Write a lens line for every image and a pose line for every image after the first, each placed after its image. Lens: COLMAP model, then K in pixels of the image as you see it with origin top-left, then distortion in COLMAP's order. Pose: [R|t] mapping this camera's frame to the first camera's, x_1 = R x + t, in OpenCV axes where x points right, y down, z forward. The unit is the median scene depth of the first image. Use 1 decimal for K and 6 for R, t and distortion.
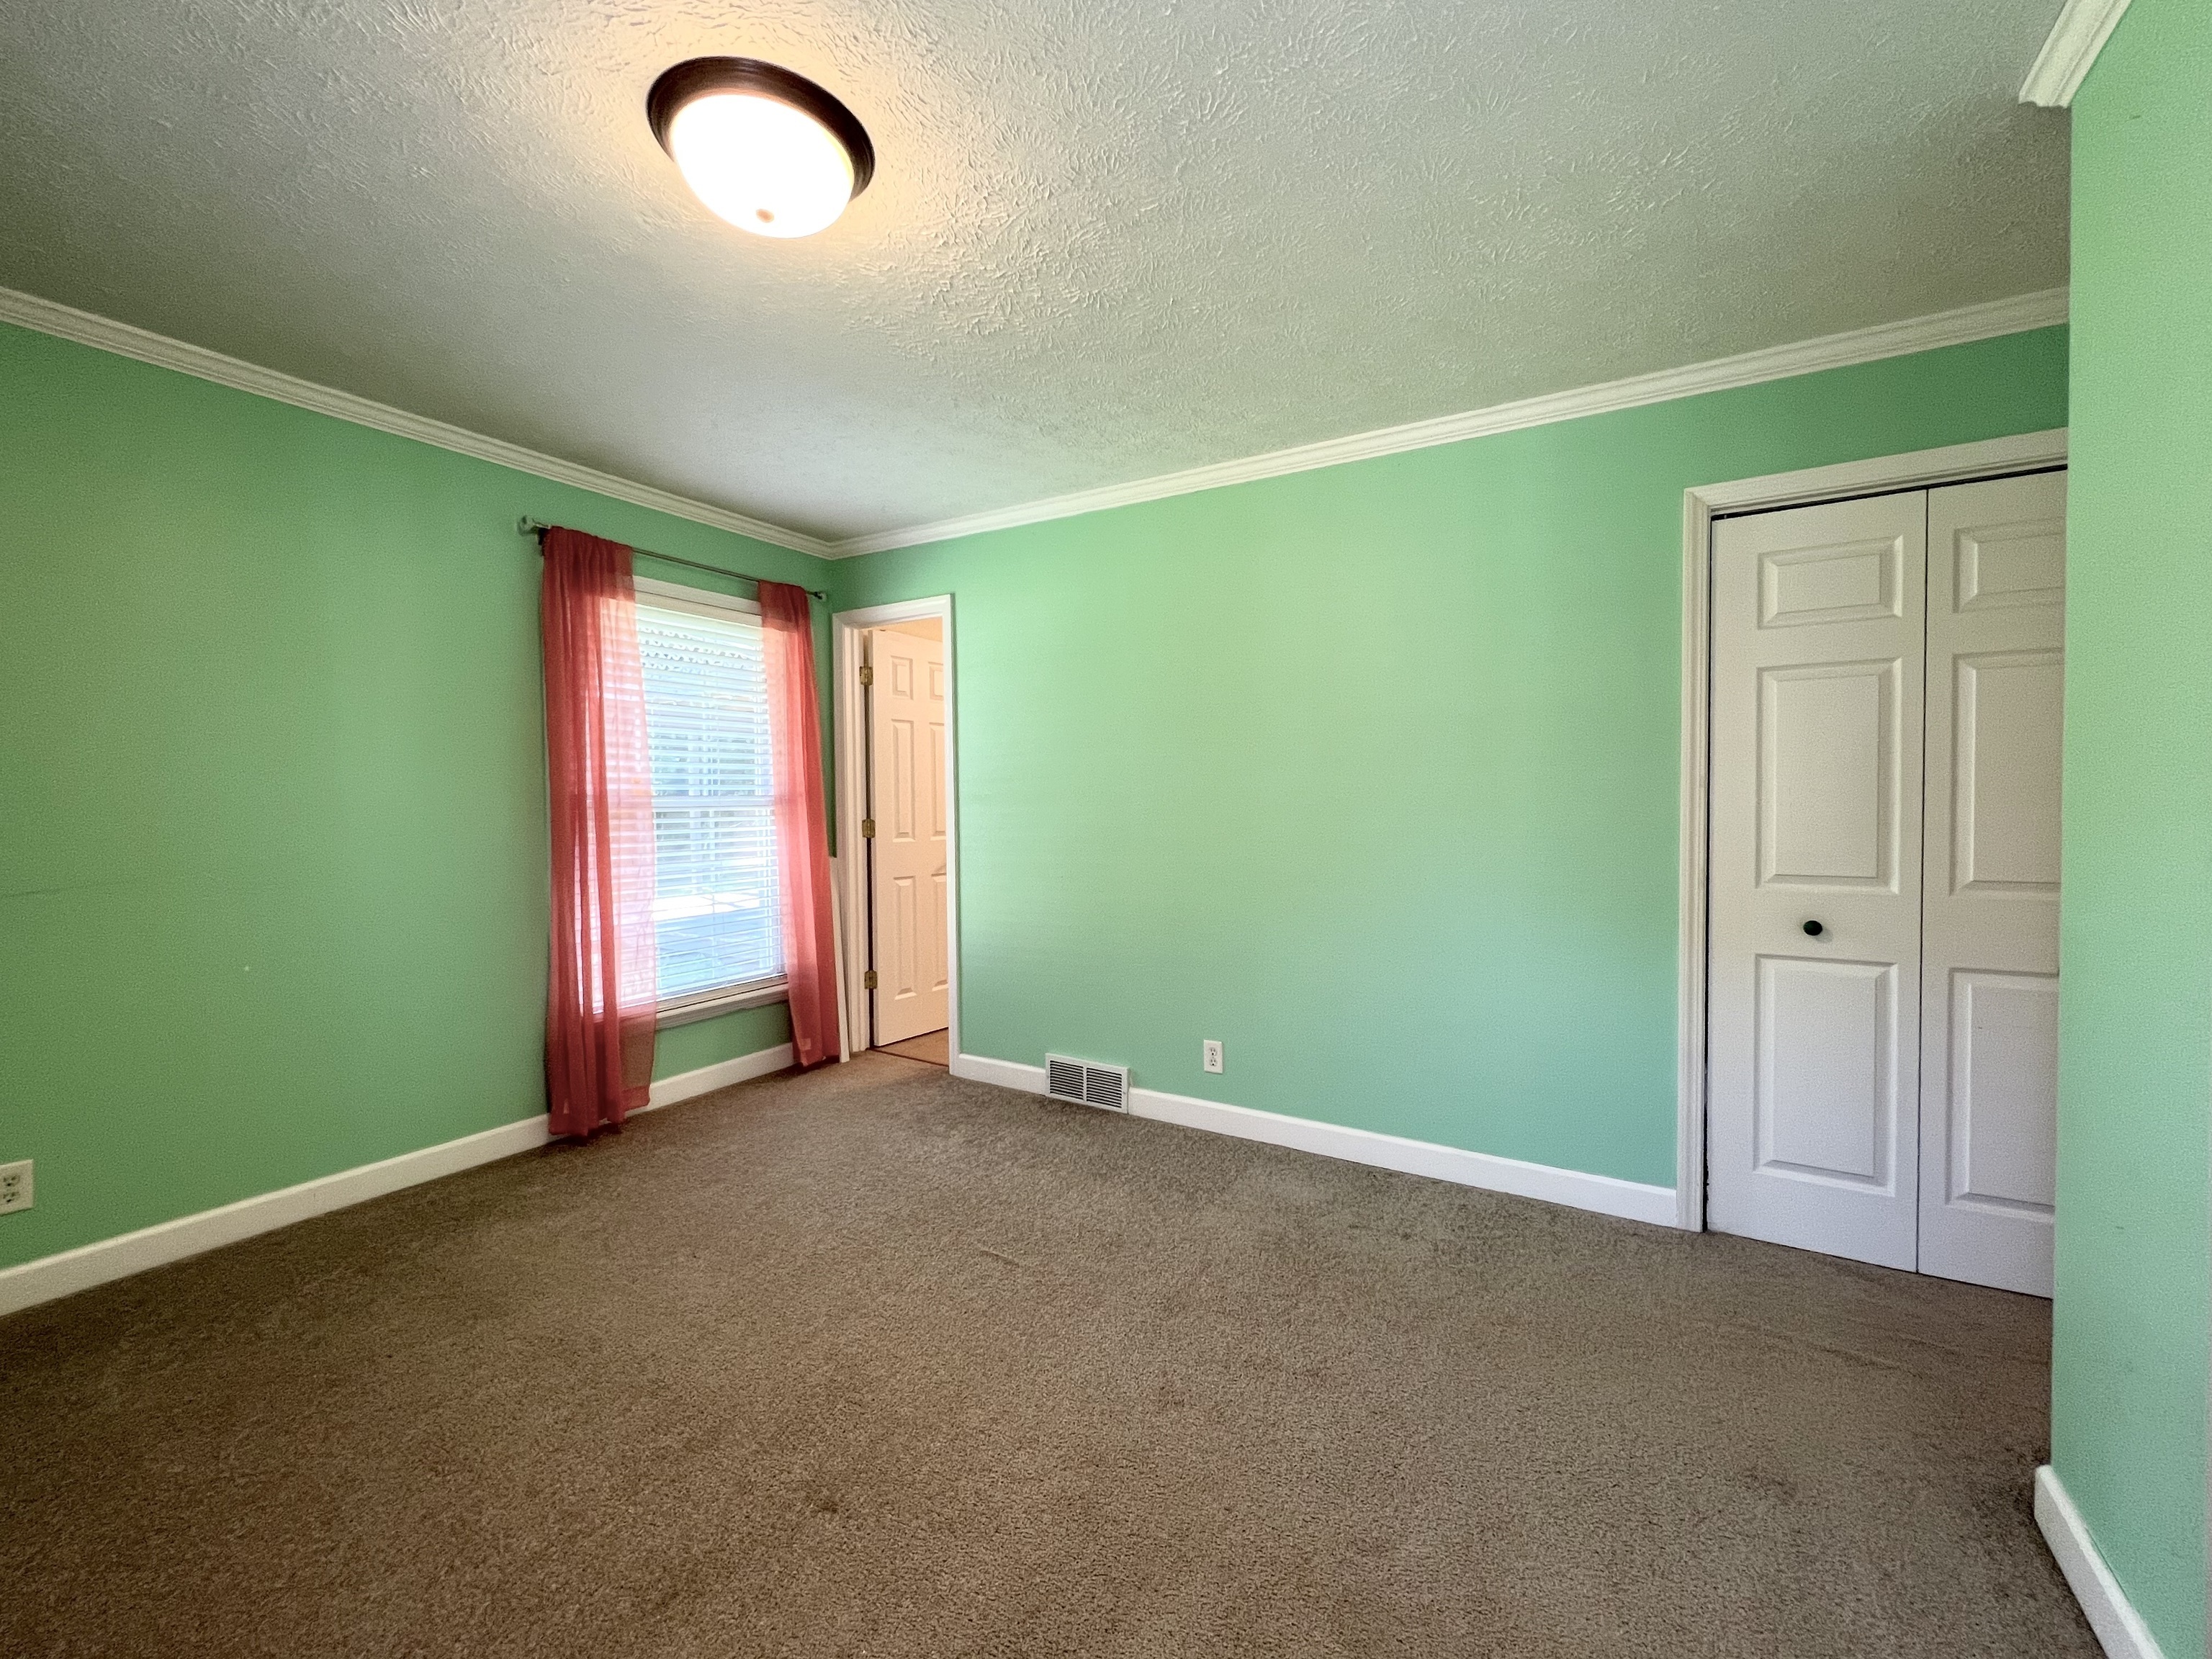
lens RADIAL K [[905.1, 0, 1106.0], [0, 905.1, 829.5], [0, 0, 1]] dist [0.000090, 0.000032]
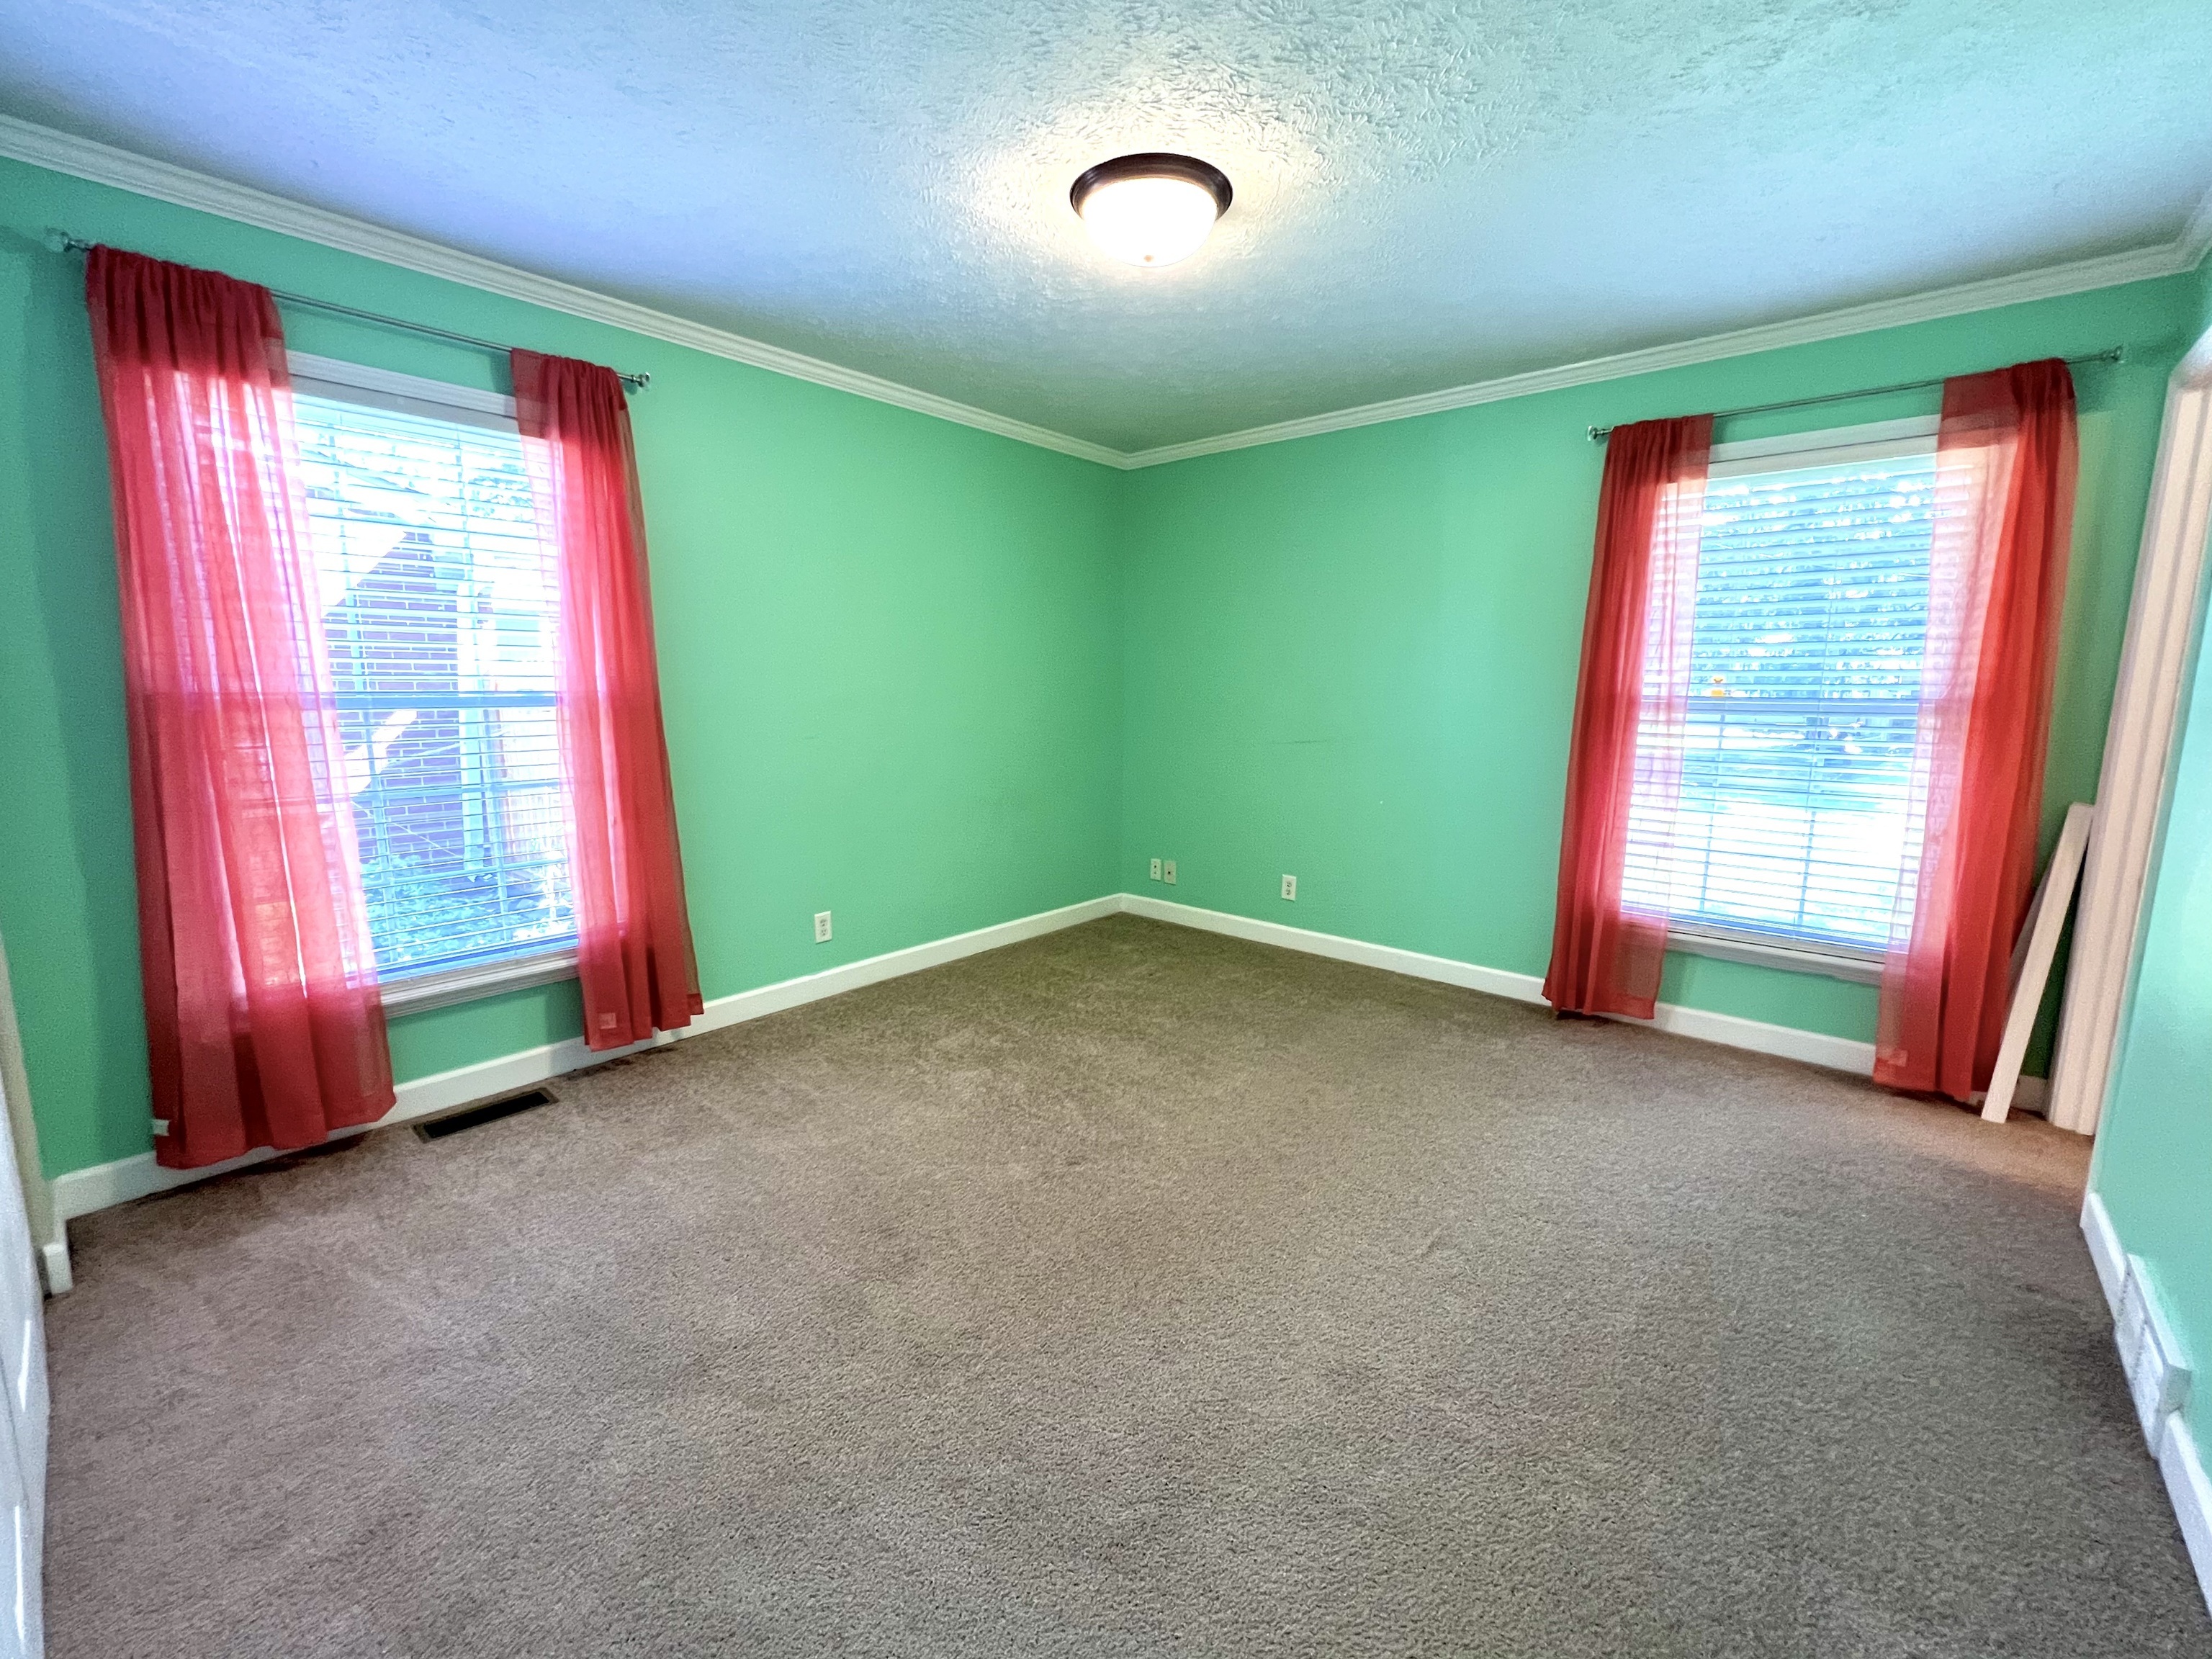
lens RADIAL K [[905.1, 0, 1106.0], [0, 905.1, 829.5], [0, 0, 1]] dist [0.000090, 0.000032]
pose [[-0.168417, 0.161565, -0.972385, 0.525264], [-0.038036, 0.984676, 0.170195, -0.039921], [0.984982, 0.065650, -0.159691, 0.601451]]
